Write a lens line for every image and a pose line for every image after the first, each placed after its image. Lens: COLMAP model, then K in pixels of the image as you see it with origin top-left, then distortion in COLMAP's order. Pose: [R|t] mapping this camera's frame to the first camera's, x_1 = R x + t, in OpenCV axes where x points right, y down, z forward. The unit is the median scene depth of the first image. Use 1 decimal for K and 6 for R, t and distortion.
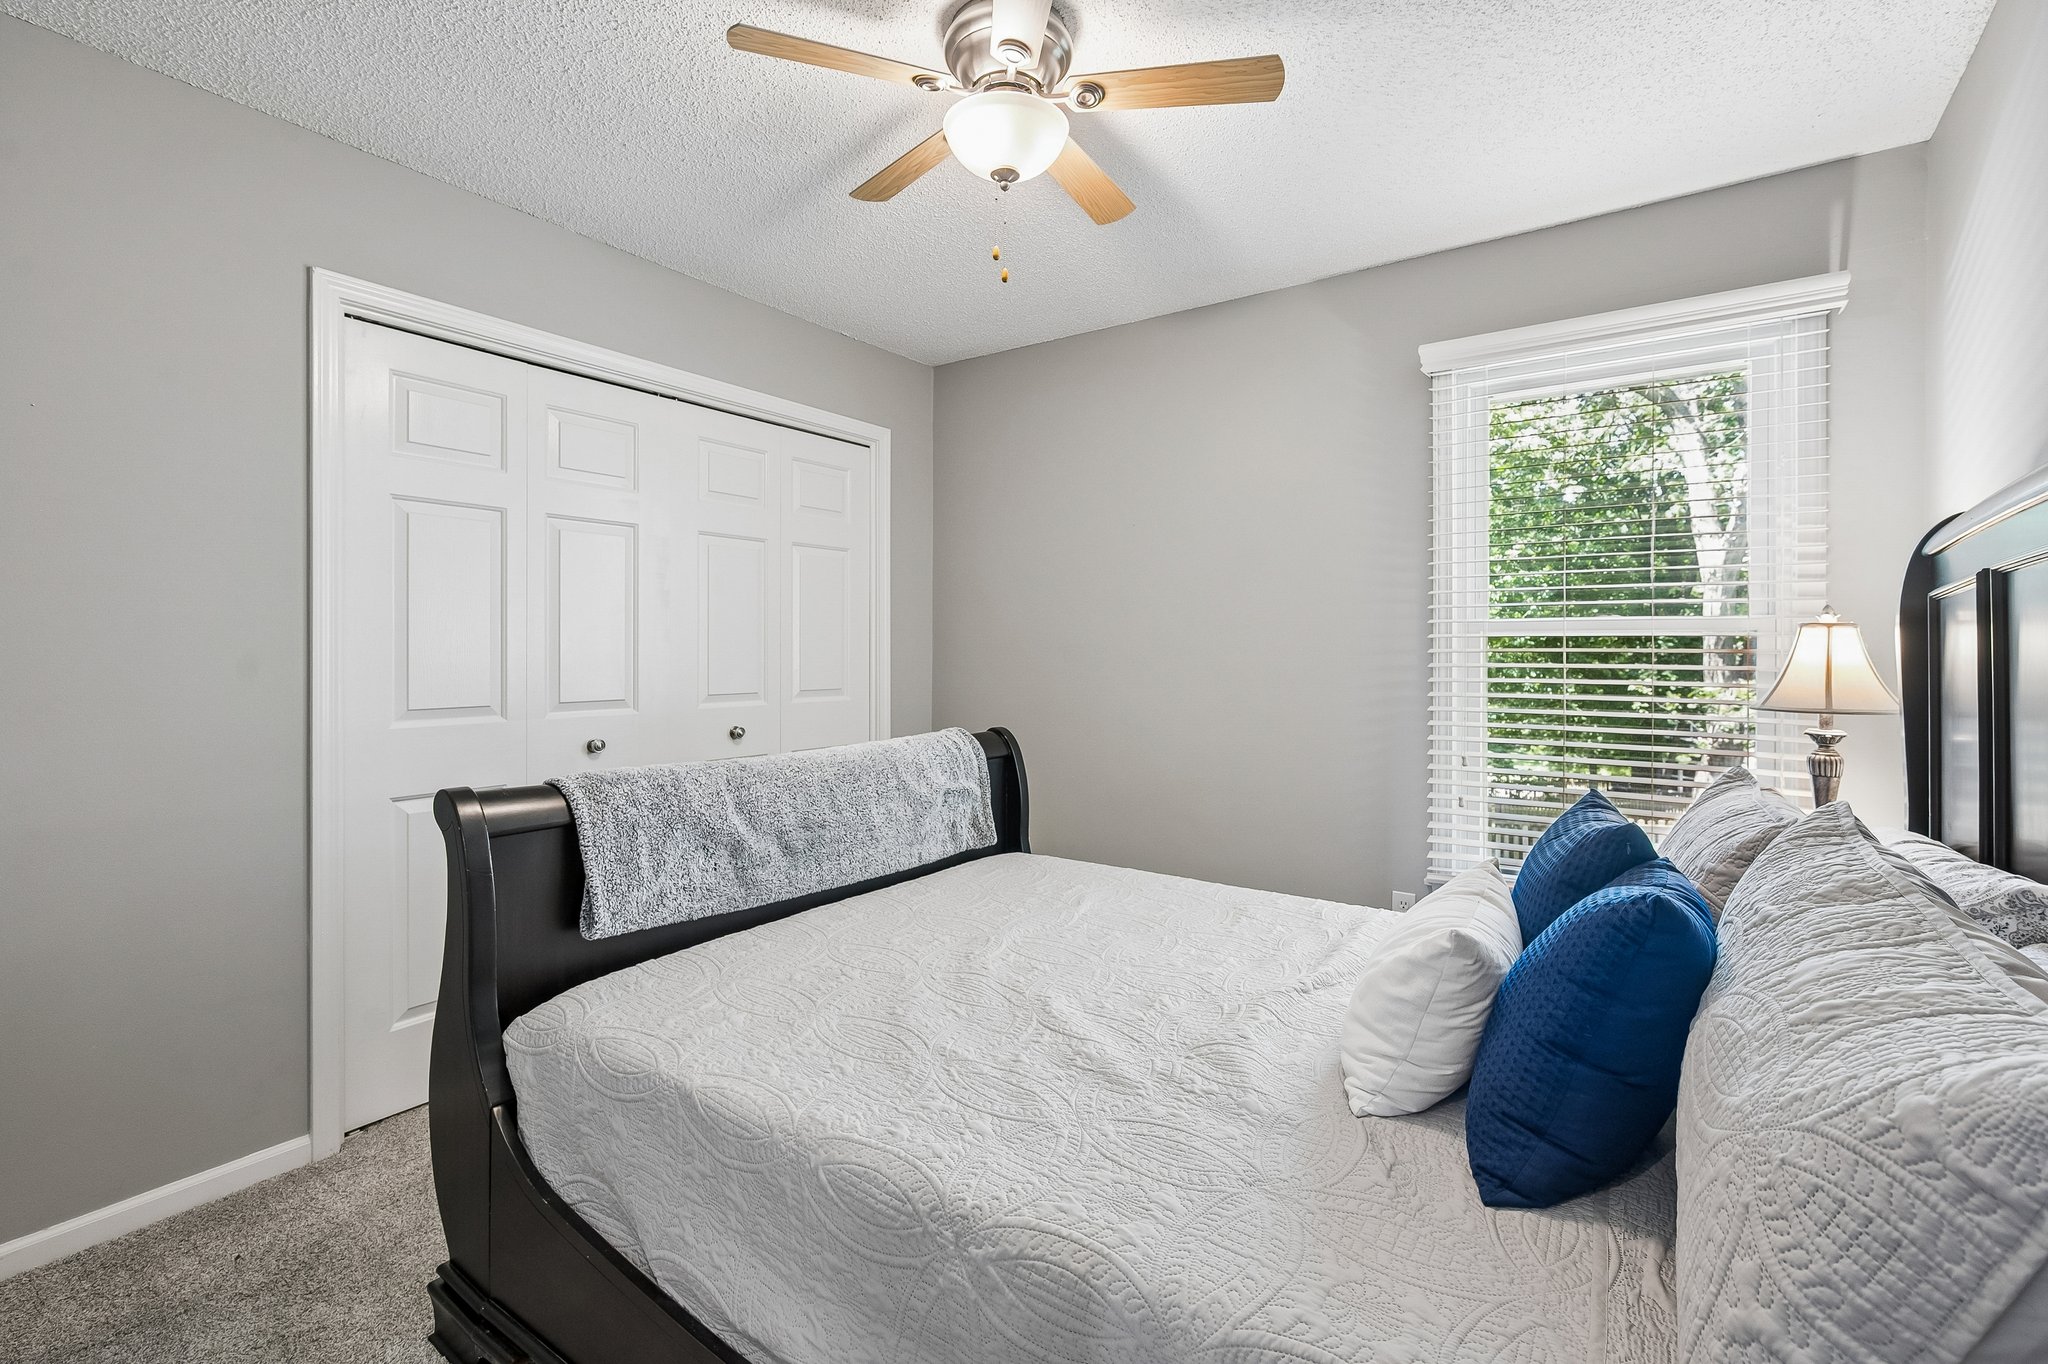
lens RADIAL K [[944.0, 0, 1026.2], [0, 944.0, 640.1], [0, 0, 1]] dist [-0.001137, -0.000677]
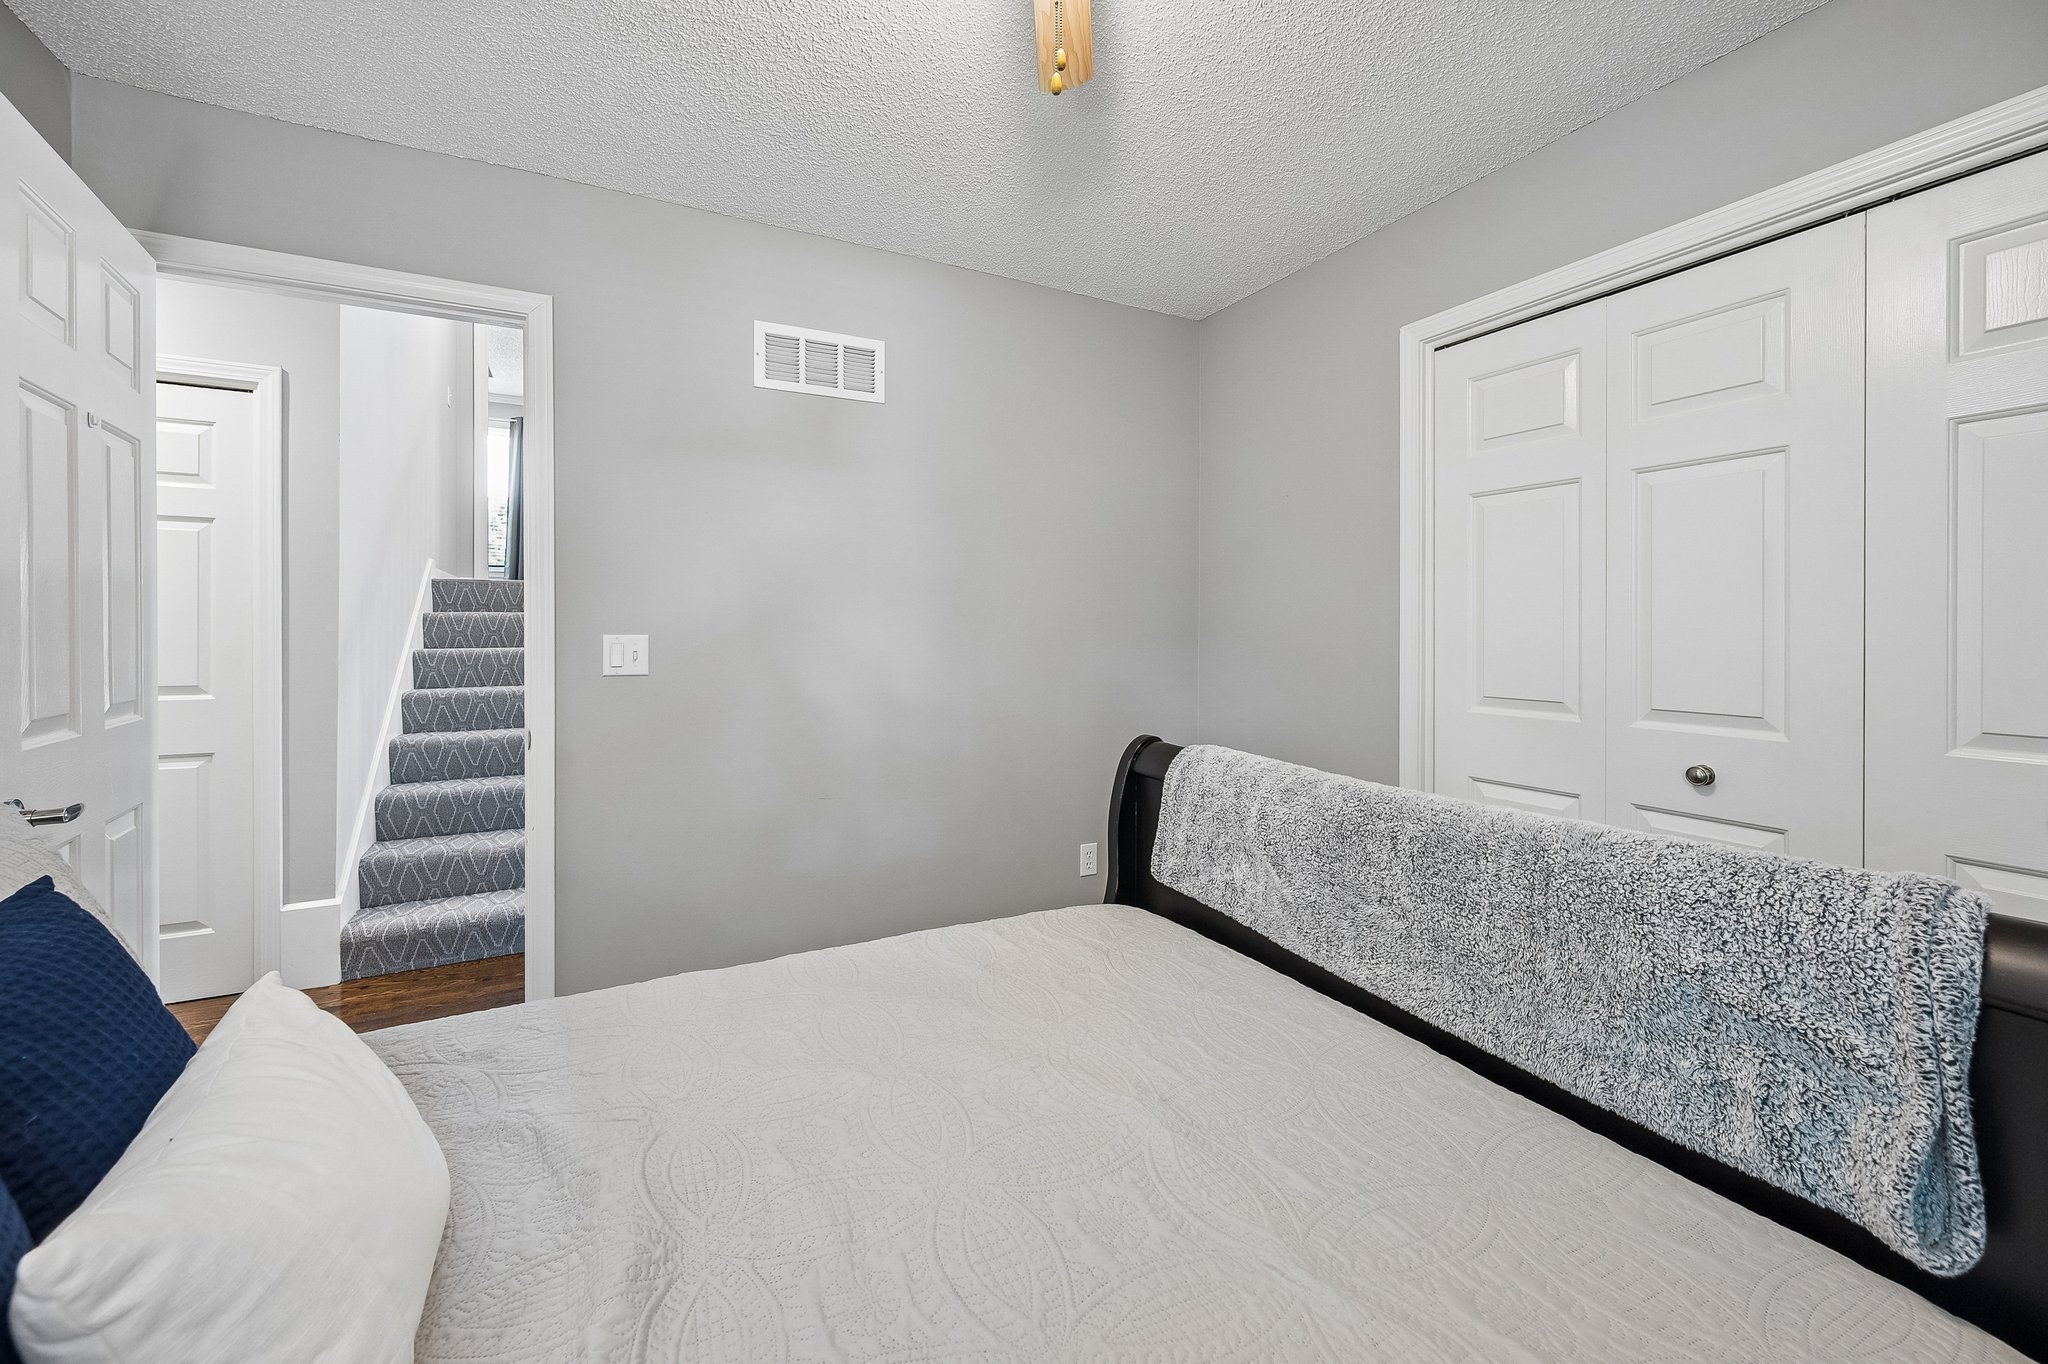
lens RADIAL K [[814.9, 0, 1031.5], [0, 814.9, 640.6], [0, 0, 1]] dist [-0.000033, -0.000001]
pose [[-0.459702, 0.004919, -0.888060, 0.298625], [0.000390, 0.999986, 0.005337, 0.006324], [0.888073, 0.002107, -0.459697, 0.752318]]
